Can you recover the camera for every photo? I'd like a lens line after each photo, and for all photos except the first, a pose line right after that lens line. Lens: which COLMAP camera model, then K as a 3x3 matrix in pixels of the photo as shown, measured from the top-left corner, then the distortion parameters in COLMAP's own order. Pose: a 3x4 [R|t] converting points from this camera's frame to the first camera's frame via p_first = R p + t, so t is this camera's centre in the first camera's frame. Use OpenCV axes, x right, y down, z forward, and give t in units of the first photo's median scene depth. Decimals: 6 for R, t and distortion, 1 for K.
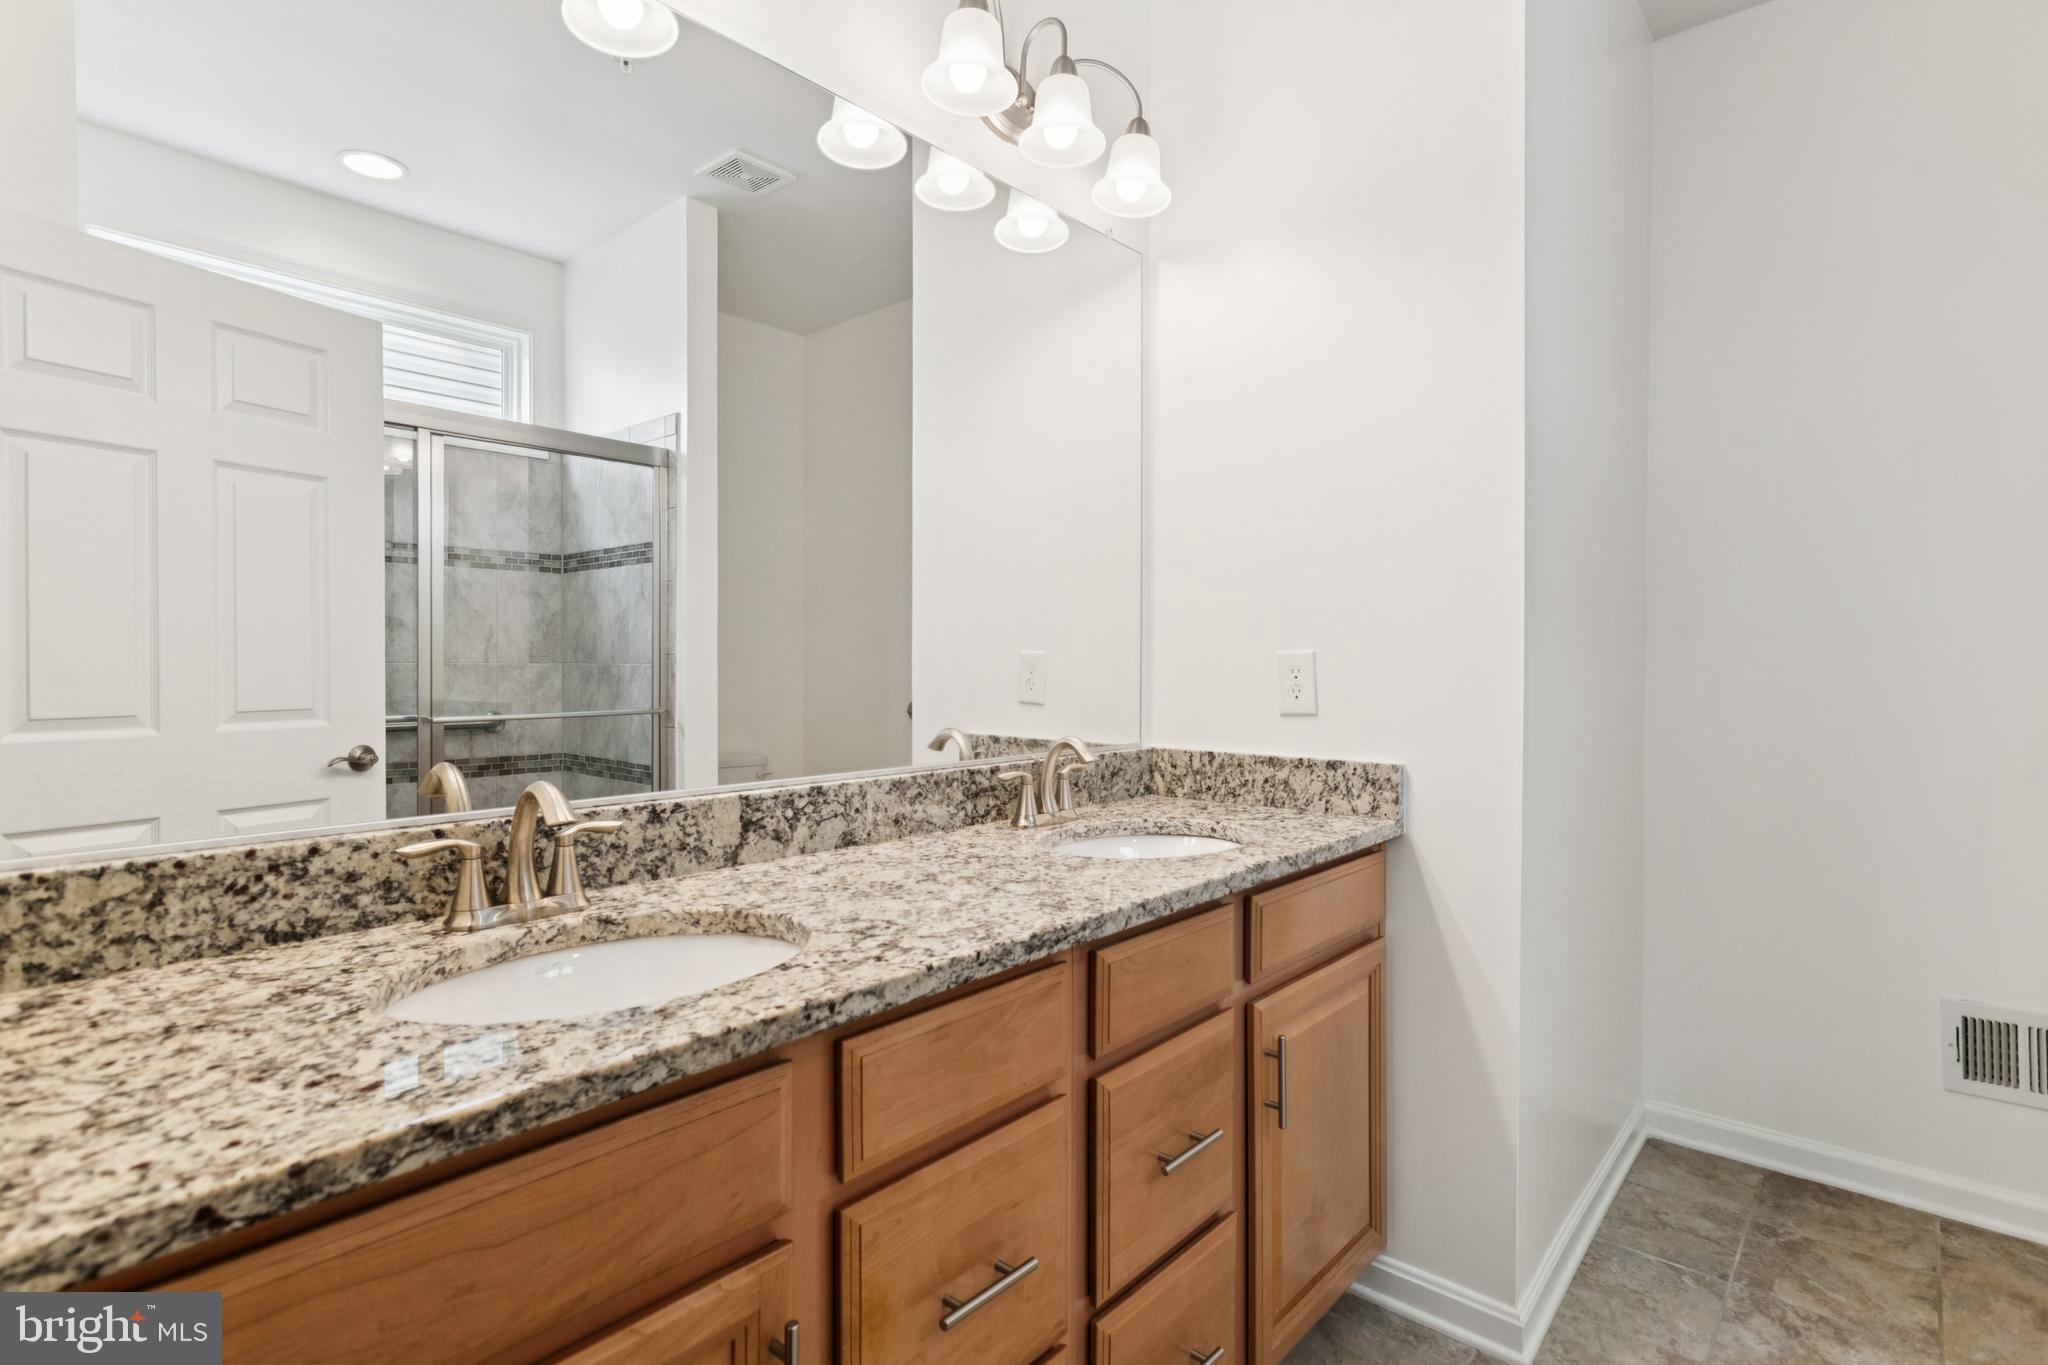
lens RADIAL K [[1014.4, 0, 1022.5], [0, 1014.4, 678.1], [0, 0, 1]] dist [0.003227, 0.001704]
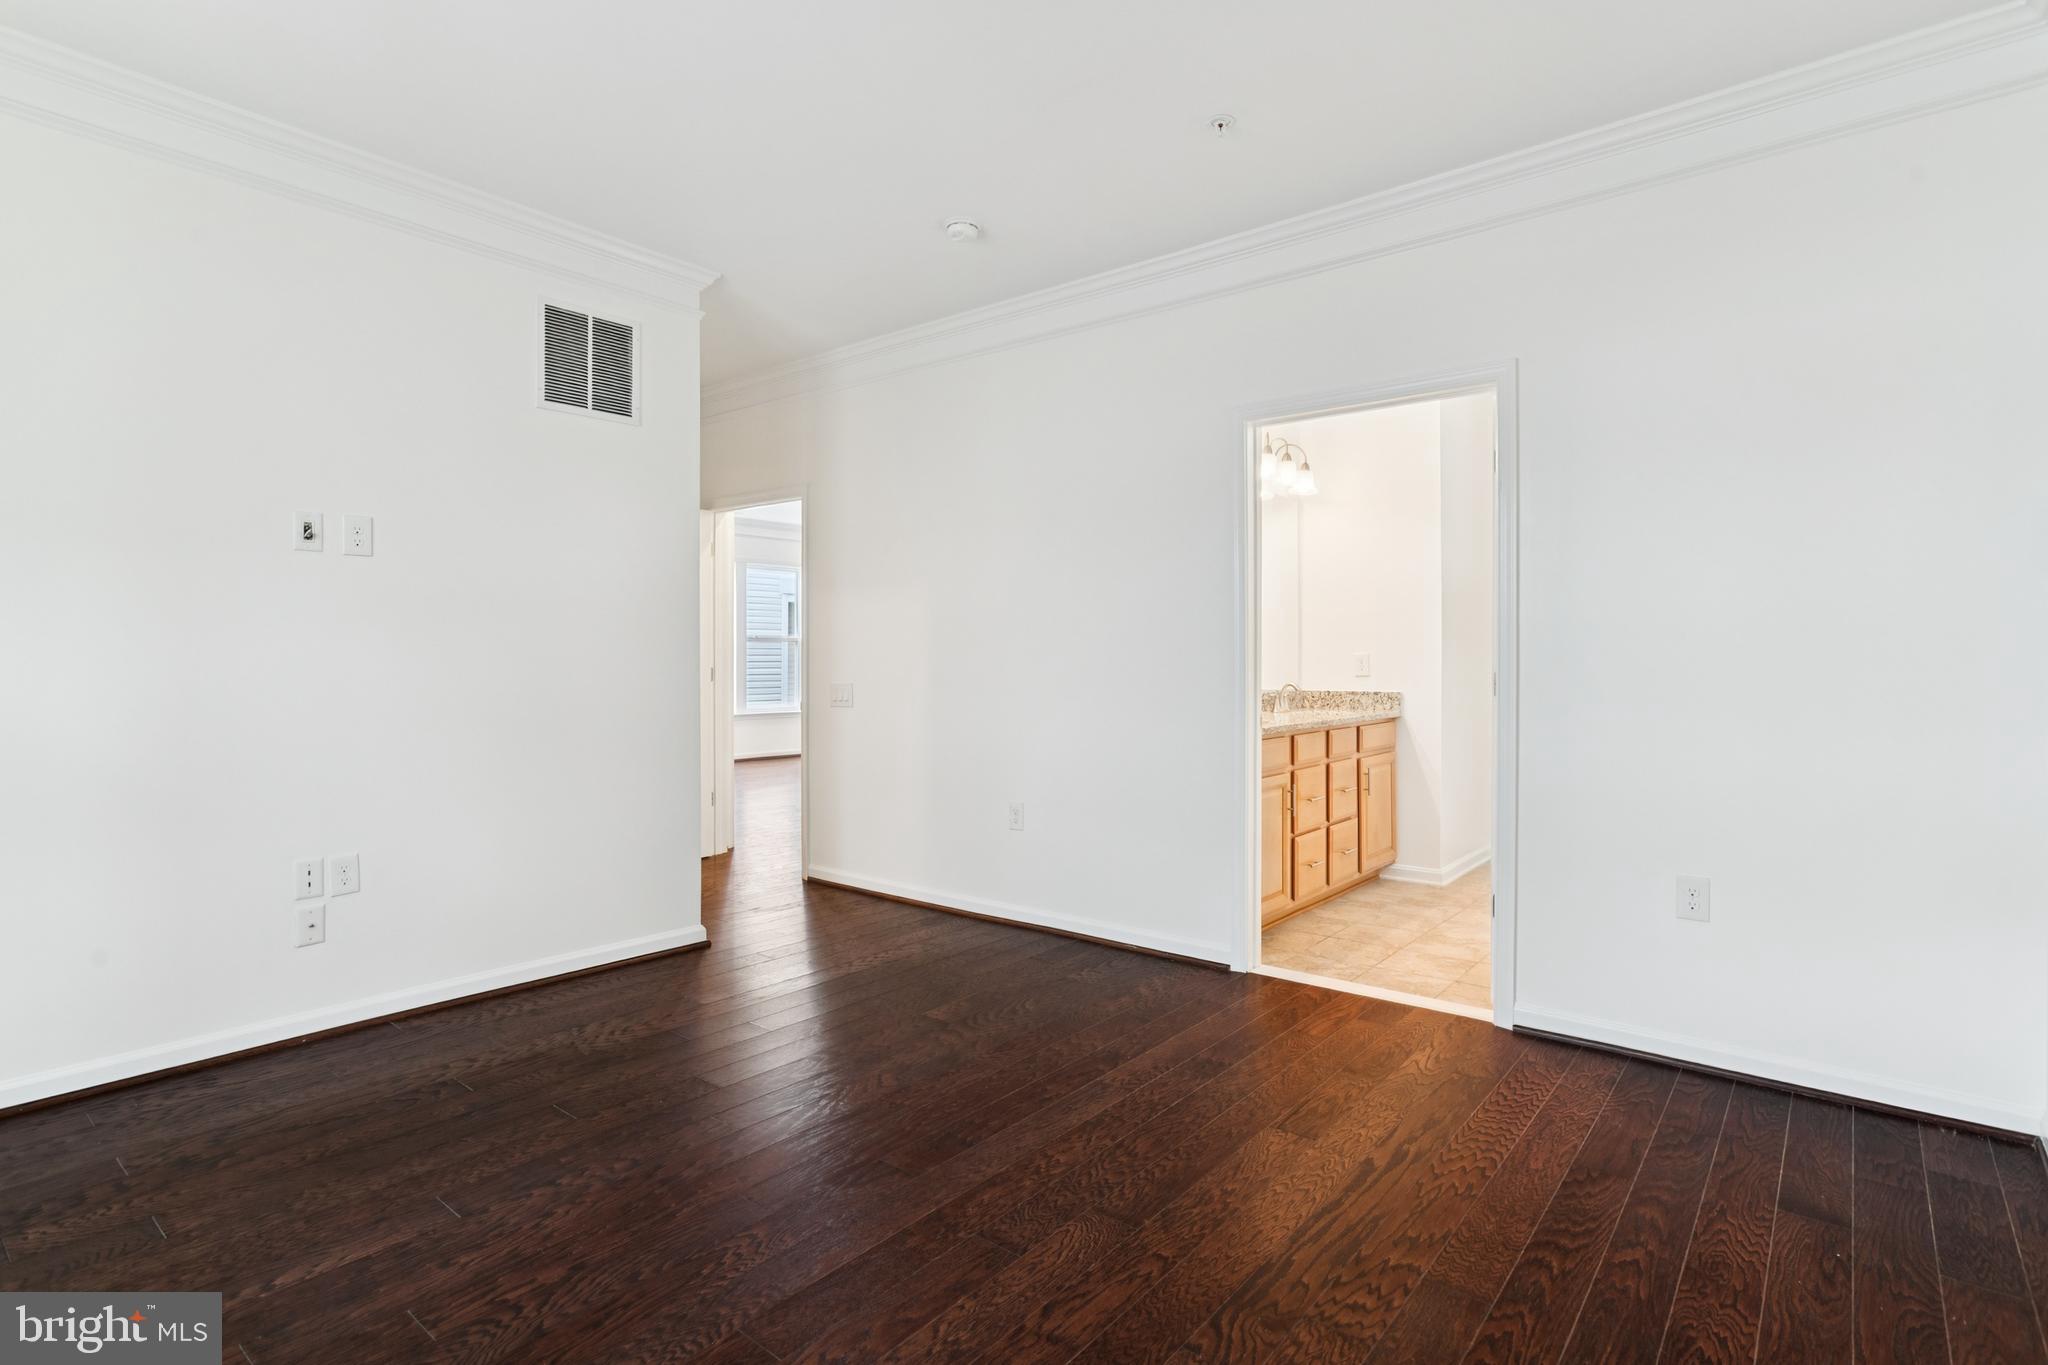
lens RADIAL K [[1014.4, 0, 1022.1], [0, 1014.4, 677.8], [0, 0, 1]] dist [0.003227, 0.001704]
pose [[0.999293, -0.008955, 0.036505, -0.815810], [0.009000, 0.999959, -0.001070, 0.038622], [-0.036494, 0.001398, 0.999333, -1.864971]]
